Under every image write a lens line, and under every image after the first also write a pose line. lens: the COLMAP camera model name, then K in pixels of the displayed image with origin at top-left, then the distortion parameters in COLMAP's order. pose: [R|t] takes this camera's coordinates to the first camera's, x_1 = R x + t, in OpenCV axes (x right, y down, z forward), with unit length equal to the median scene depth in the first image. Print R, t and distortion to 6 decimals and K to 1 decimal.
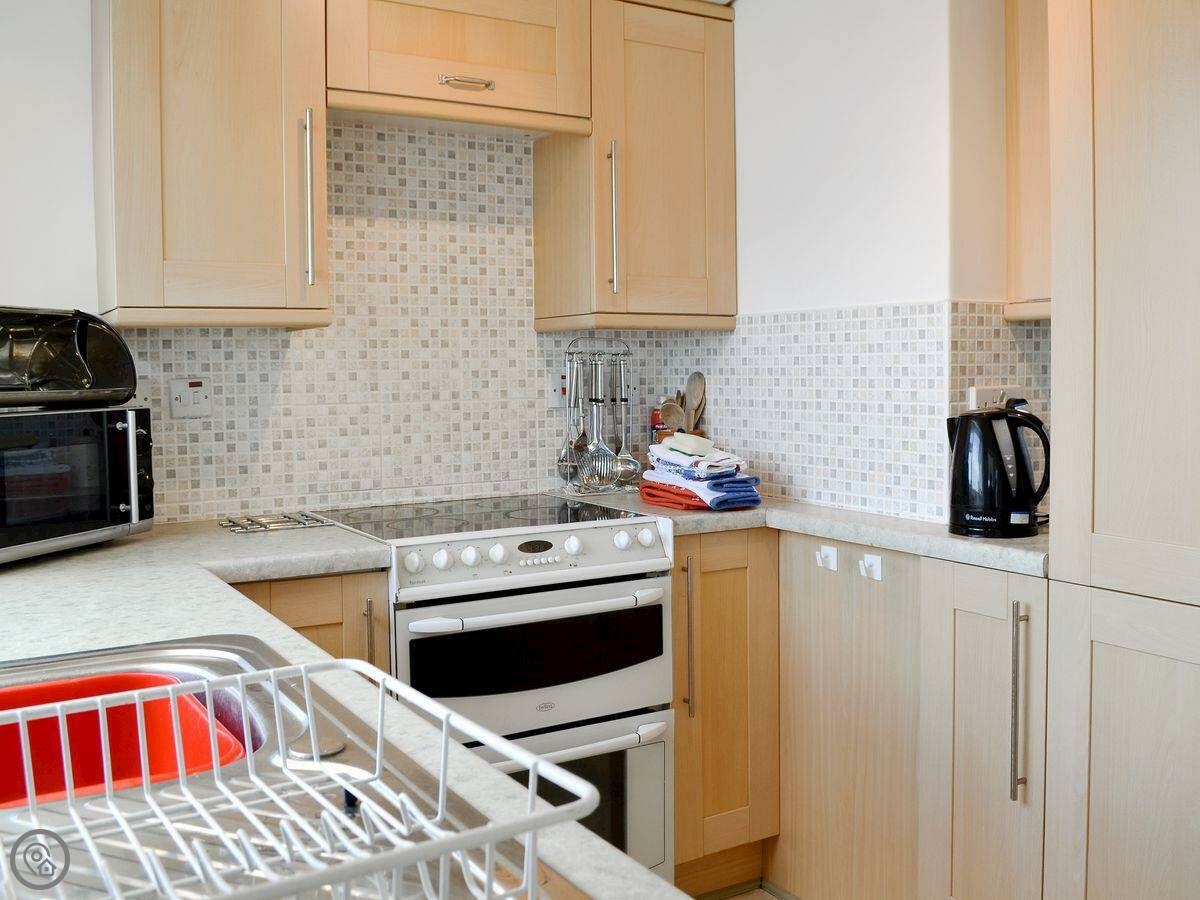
lens RADIAL K [[1211.5, 0, 600.0], [0, 1211.5, 450.0], [0, 0, 1]] dist [-0.070264, 0.005510]
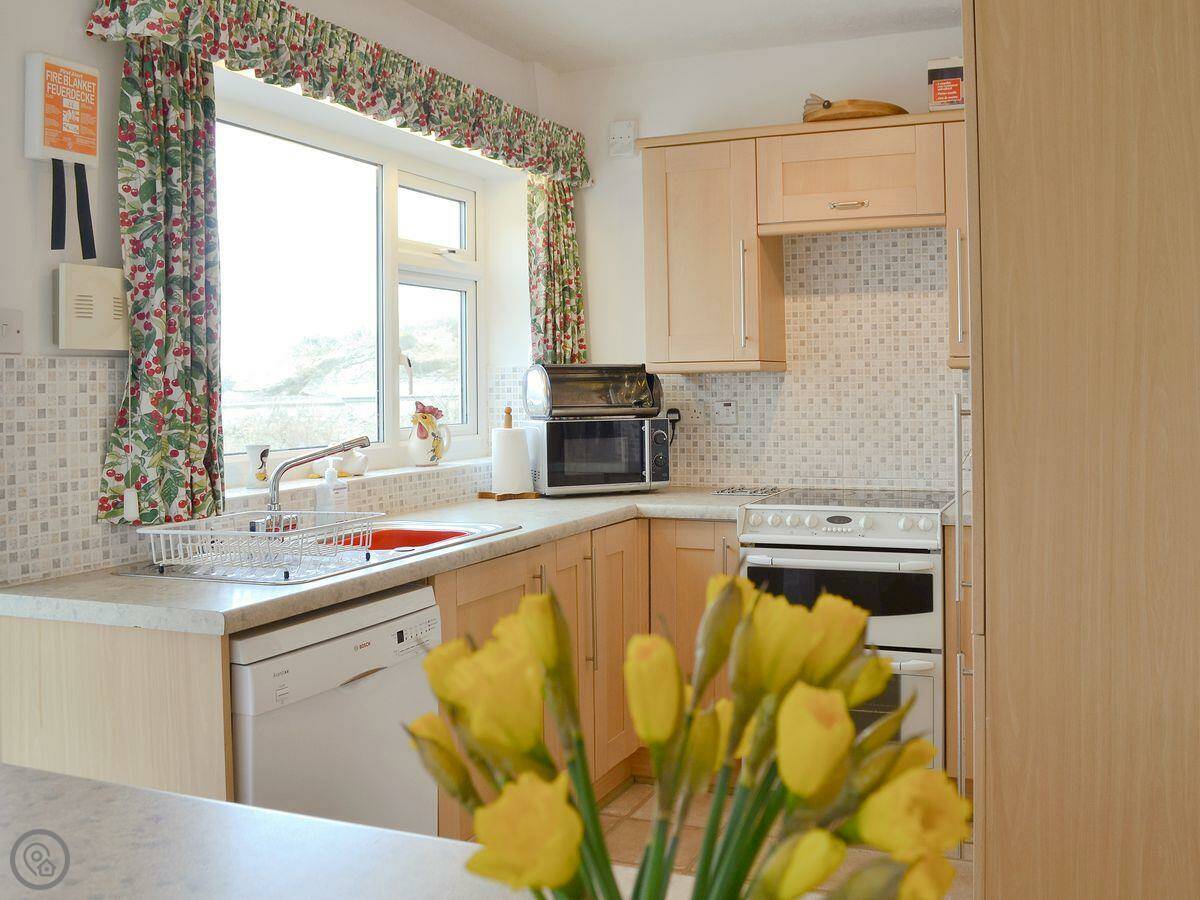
lens RADIAL K [[1211.5, 0, 600.0], [0, 1211.5, 450.0], [0, 0, 1]] dist [-0.070264, 0.005510]
pose [[0.546497, 0.052499, -0.835814, 0.898631], [-0.046460, 0.998397, 0.032334, -0.035641], [0.836171, 0.021161, 0.548060, -0.054336]]
